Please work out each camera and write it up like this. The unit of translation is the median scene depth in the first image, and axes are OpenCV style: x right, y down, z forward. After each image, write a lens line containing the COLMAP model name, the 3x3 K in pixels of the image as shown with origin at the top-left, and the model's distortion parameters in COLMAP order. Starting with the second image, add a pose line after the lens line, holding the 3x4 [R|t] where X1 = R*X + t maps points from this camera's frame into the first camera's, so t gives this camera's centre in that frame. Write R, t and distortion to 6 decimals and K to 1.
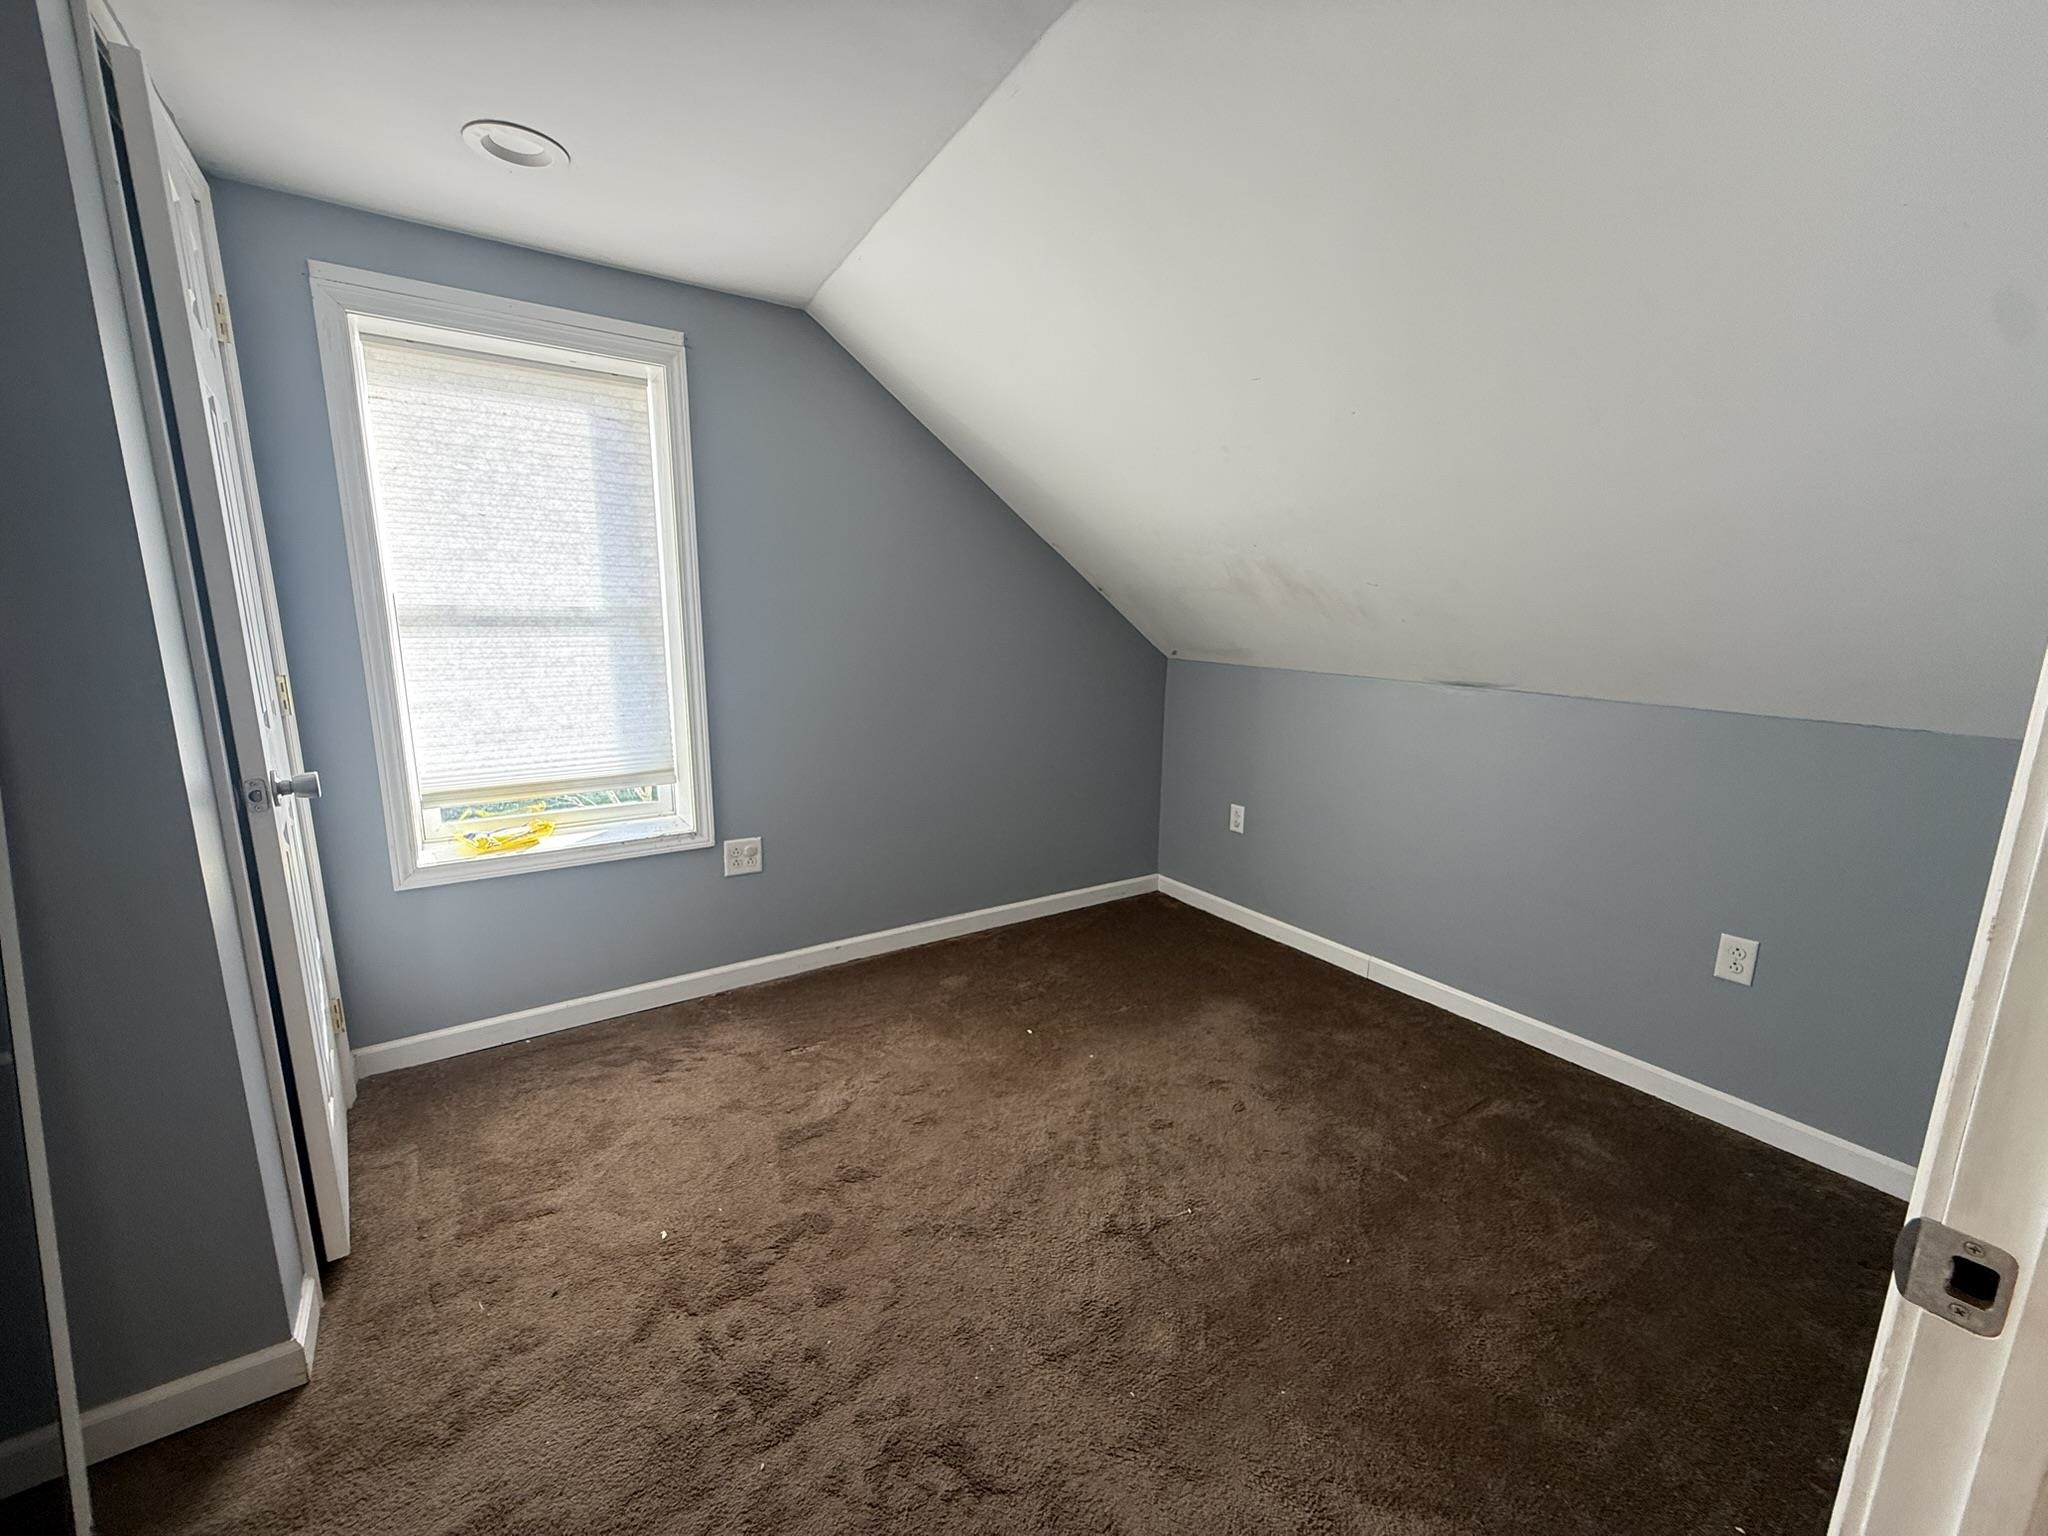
lens RADIAL K [[813.2, 0, 1019.8], [0, 813.2, 769.2], [0, 0, 1]] dist [-0.000364, 0.000128]
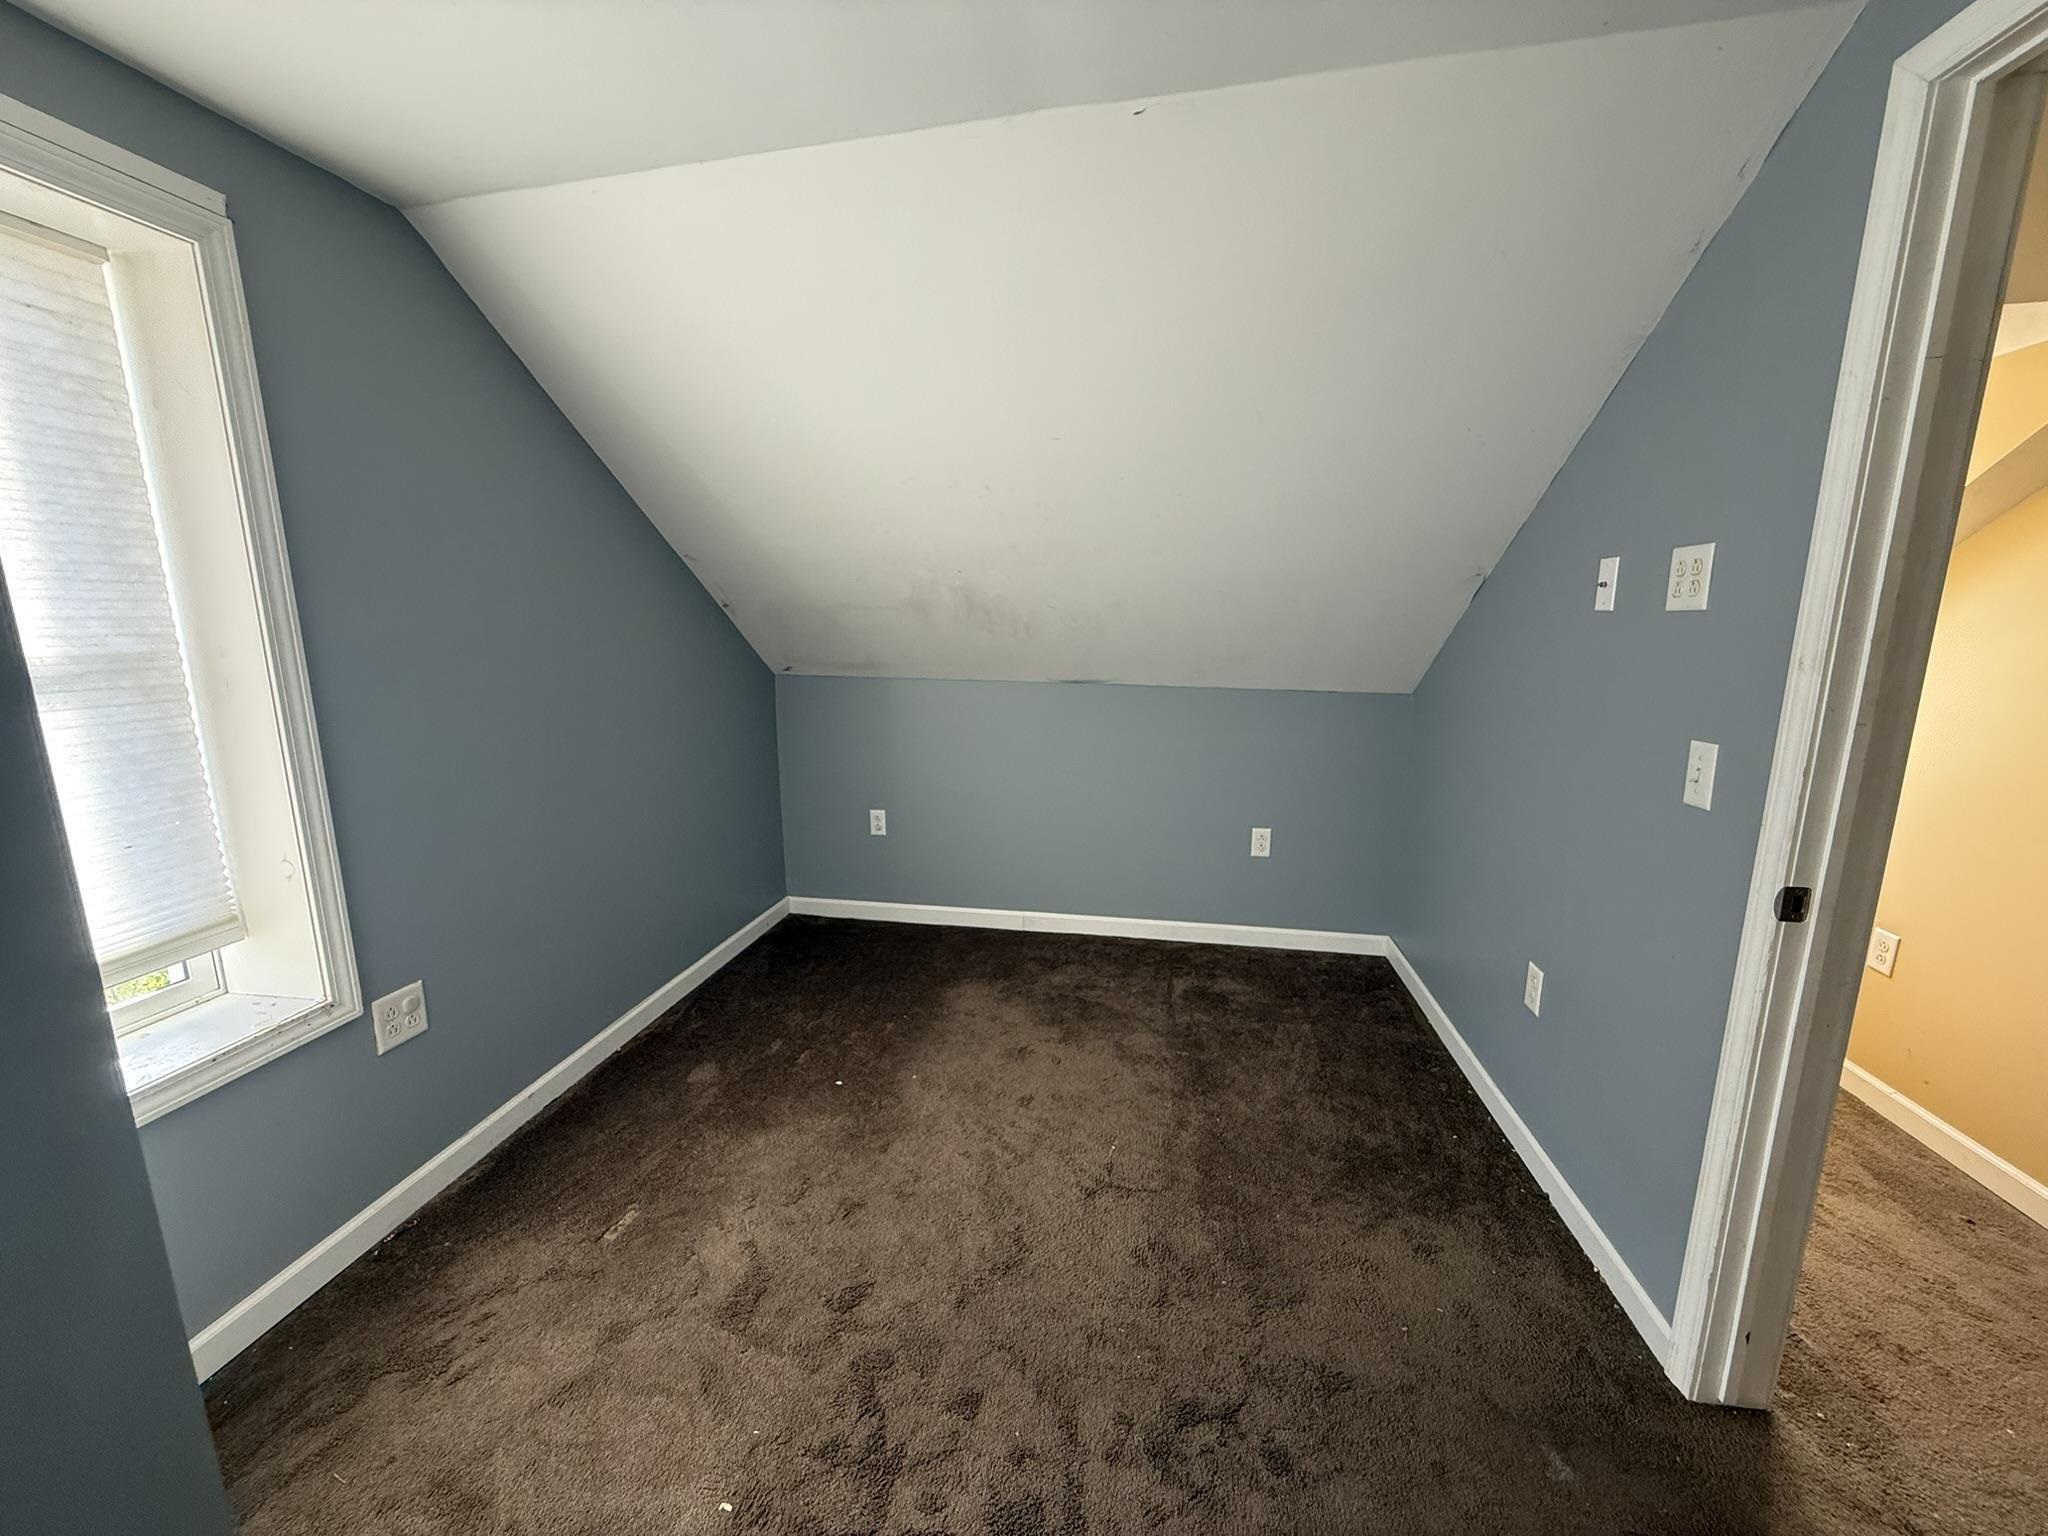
lens RADIAL K [[813.2, 0, 1019.8], [0, 813.2, 769.2], [0, 0, 1]] dist [-0.000364, 0.000128]
pose [[0.691592, -0.147998, 0.706963, -0.519389], [0.144510, 0.987345, 0.065326, -0.076038], [-0.707685, 0.056985, 0.704227, 0.194460]]
